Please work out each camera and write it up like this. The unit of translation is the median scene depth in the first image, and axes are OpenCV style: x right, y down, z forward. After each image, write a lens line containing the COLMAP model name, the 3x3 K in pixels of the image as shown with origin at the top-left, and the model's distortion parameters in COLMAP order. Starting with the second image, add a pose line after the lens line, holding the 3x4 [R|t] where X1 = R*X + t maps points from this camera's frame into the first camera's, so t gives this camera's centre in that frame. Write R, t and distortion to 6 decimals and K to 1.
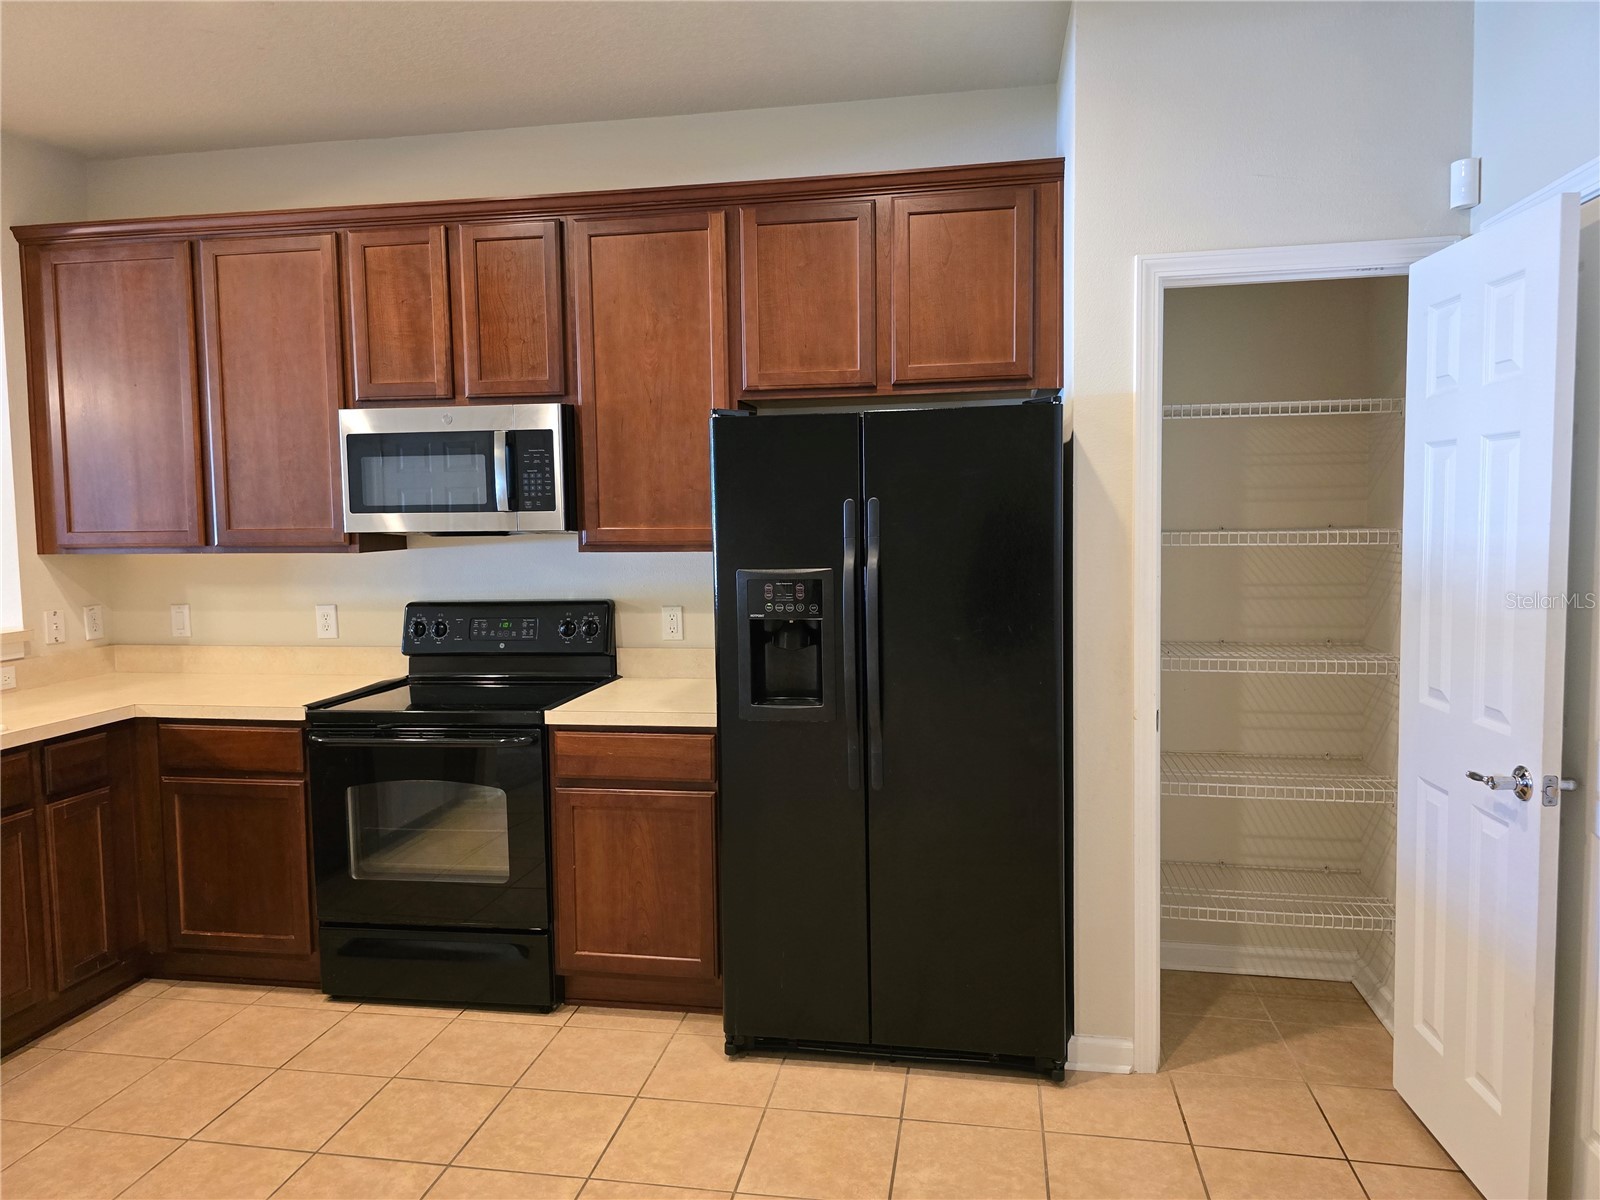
lens RADIAL K [[1068.3, 0, 799.6], [0, 1068.3, 584.4], [0, 0, 1]] dist [0.022797, -0.004323]
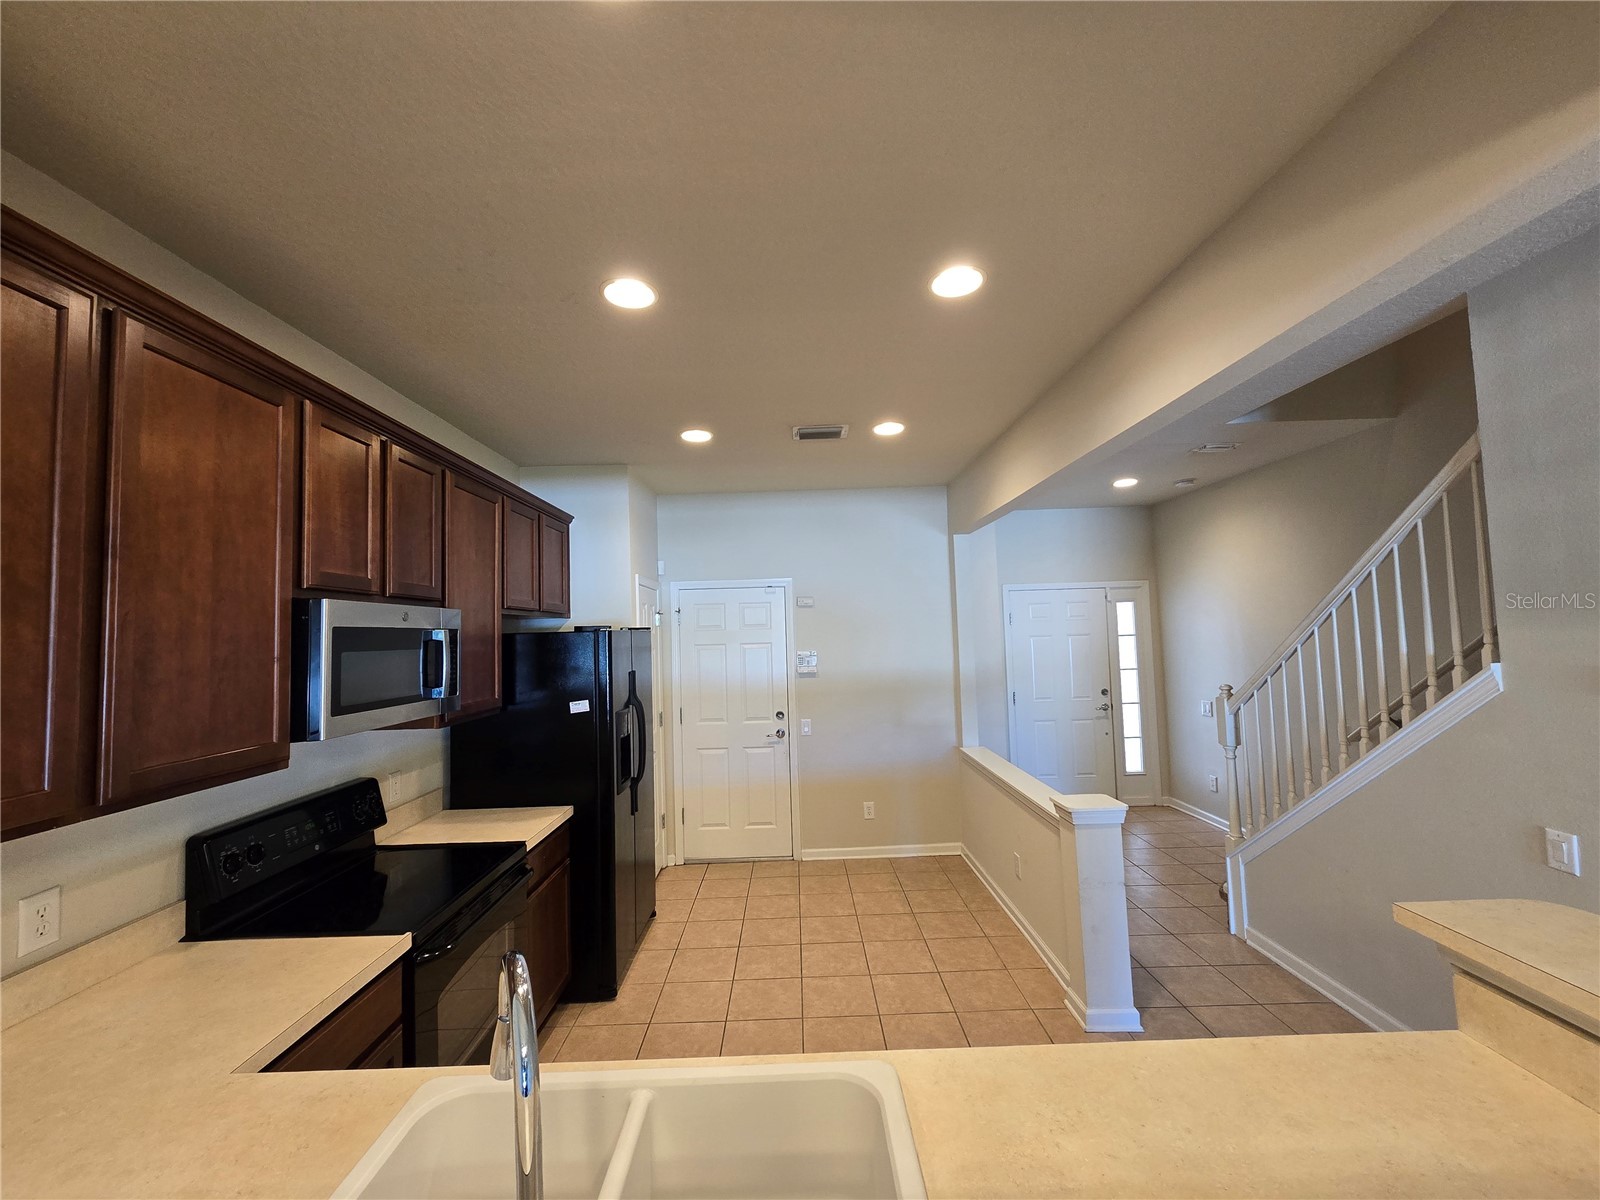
lens RADIAL K [[657.9, 0, 800.0], [0, 657.9, 600.0], [0, 0, 1]] dist [0.001711, 0.000163]
pose [[-0.183277, 0.074749, 0.980215, -0.986431], [0.108253, 0.992576, -0.055451, -0.085995], [-0.977083, 0.095948, -0.190008, 0.692691]]
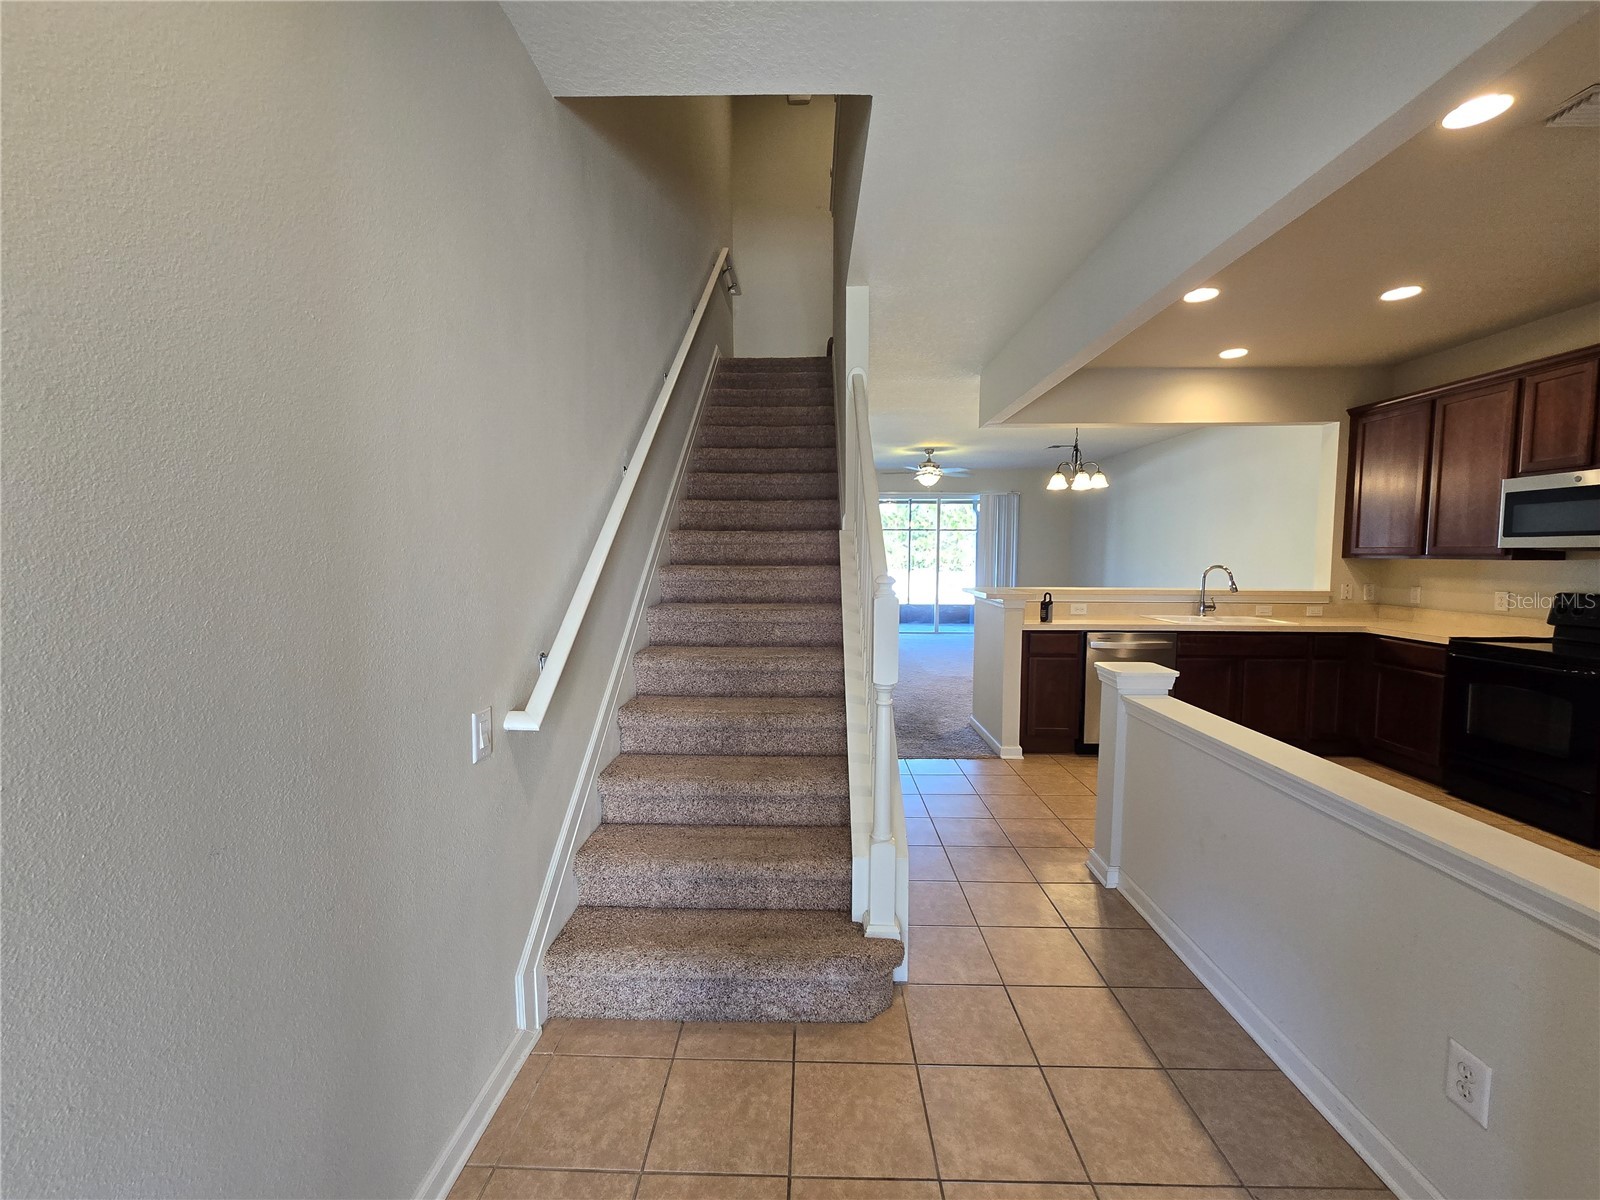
lens RADIAL K [[657.9, 0, 800.0], [0, 657.9, 600.0], [0, 0, 1]] dist [0.001711, 0.000163]
pose [[0.157151, 0.085619, -0.983856, 0.466989], [-0.071737, 0.994593, 0.075095, 0.037885], [0.984966, 0.058777, 0.162443, -0.312109]]
